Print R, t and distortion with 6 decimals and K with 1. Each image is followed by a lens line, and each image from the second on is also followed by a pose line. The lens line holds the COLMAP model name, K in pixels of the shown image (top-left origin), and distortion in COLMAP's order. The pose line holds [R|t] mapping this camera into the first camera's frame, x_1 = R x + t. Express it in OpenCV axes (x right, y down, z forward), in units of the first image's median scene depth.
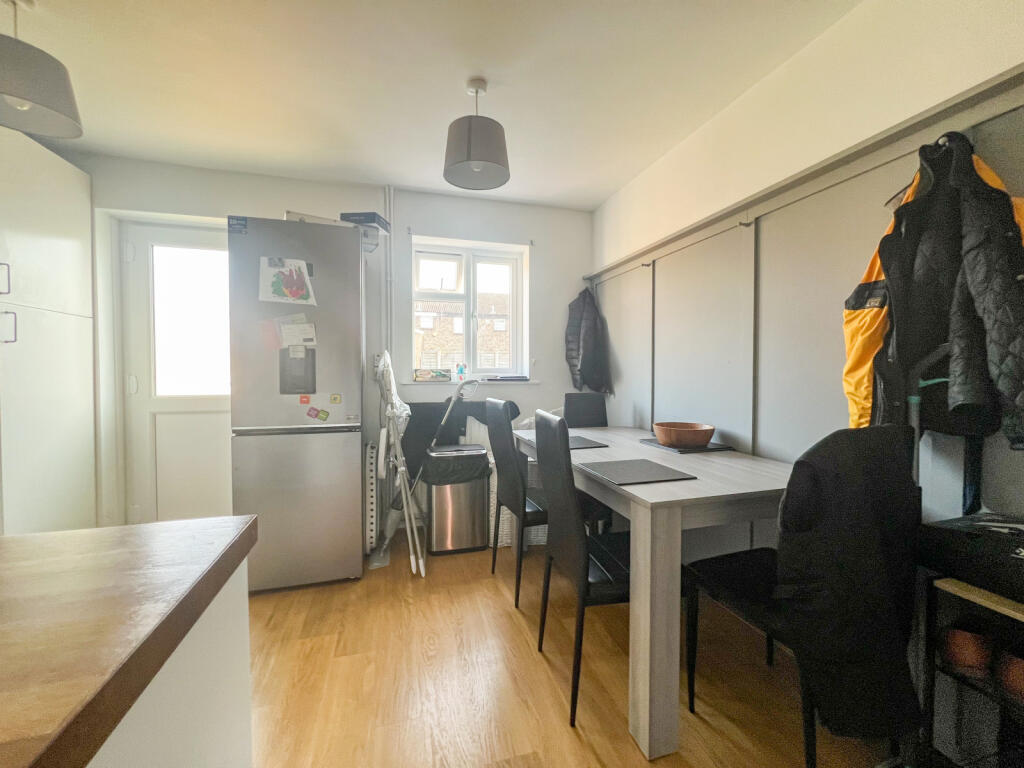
lens RADIAL K [[413.5, 0, 511.3], [0, 413.5, 381.3], [0, 0, 1]] dist [-0.000064, -0.000269]
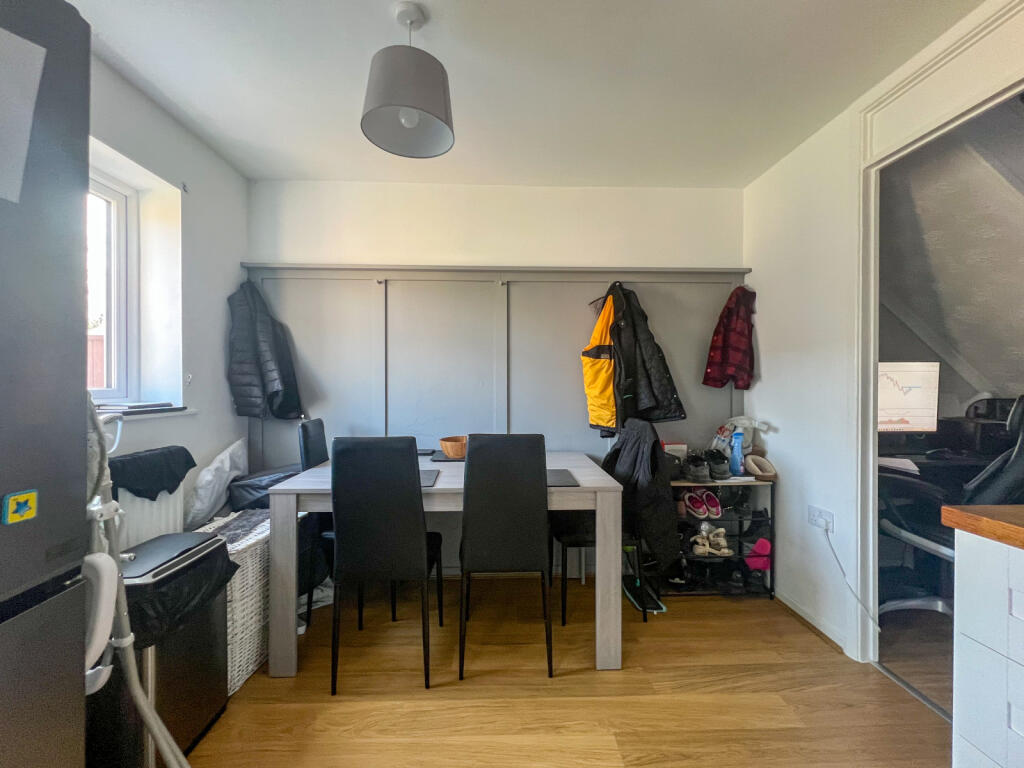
lens RADIAL K [[413.5, 0, 511.3], [0, 413.5, 381.3], [0, 0, 1]] dist [-0.000064, -0.000269]
pose [[0.241941, 0.001265, 0.970290, -0.627467], [0.023753, 0.999692, -0.007226, -0.040367], [-0.970000, 0.024796, 0.241836, 0.549923]]
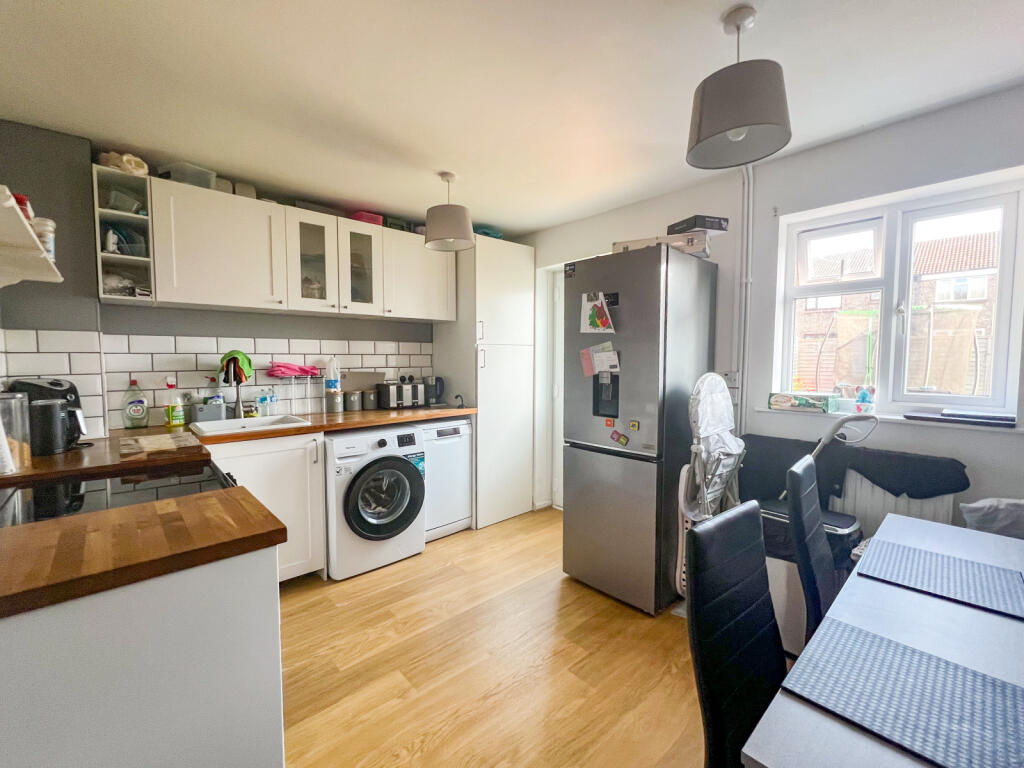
lens RADIAL K [[435.2, 0, 511.0], [0, 435.2, 380.3], [0, 0, 1]] dist [0.001080, 0.000104]
pose [[0.438673, 0.047677, -0.897381, 0.383014], [-0.019624, 0.998862, 0.043475, -0.107278], [0.898432, -0.001462, 0.439109, 0.280576]]
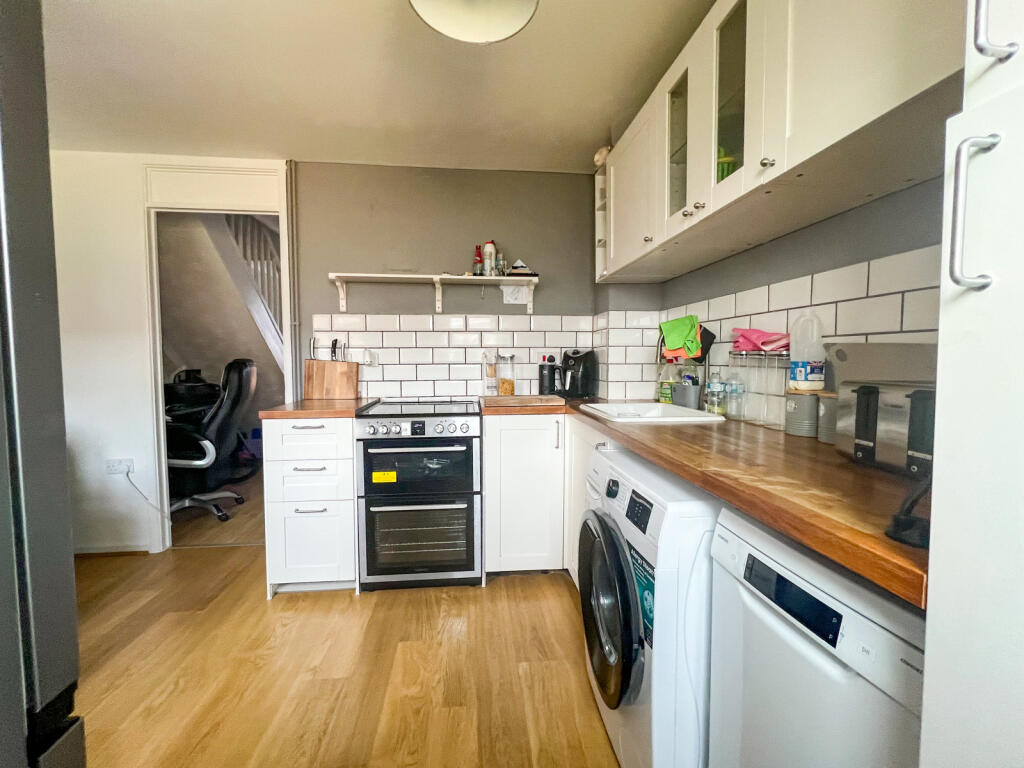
lens RADIAL K [[434.2, 0, 512.0], [0, 434.2, 384.0], [0, 0, 1]] dist [-0.039446, -0.000055]
pose [[-0.985001, -0.012030, 0.172130, -0.878913], [0.002387, 0.996521, 0.083306, -0.056200], [-0.172533, 0.082467, -0.981545, 1.097438]]
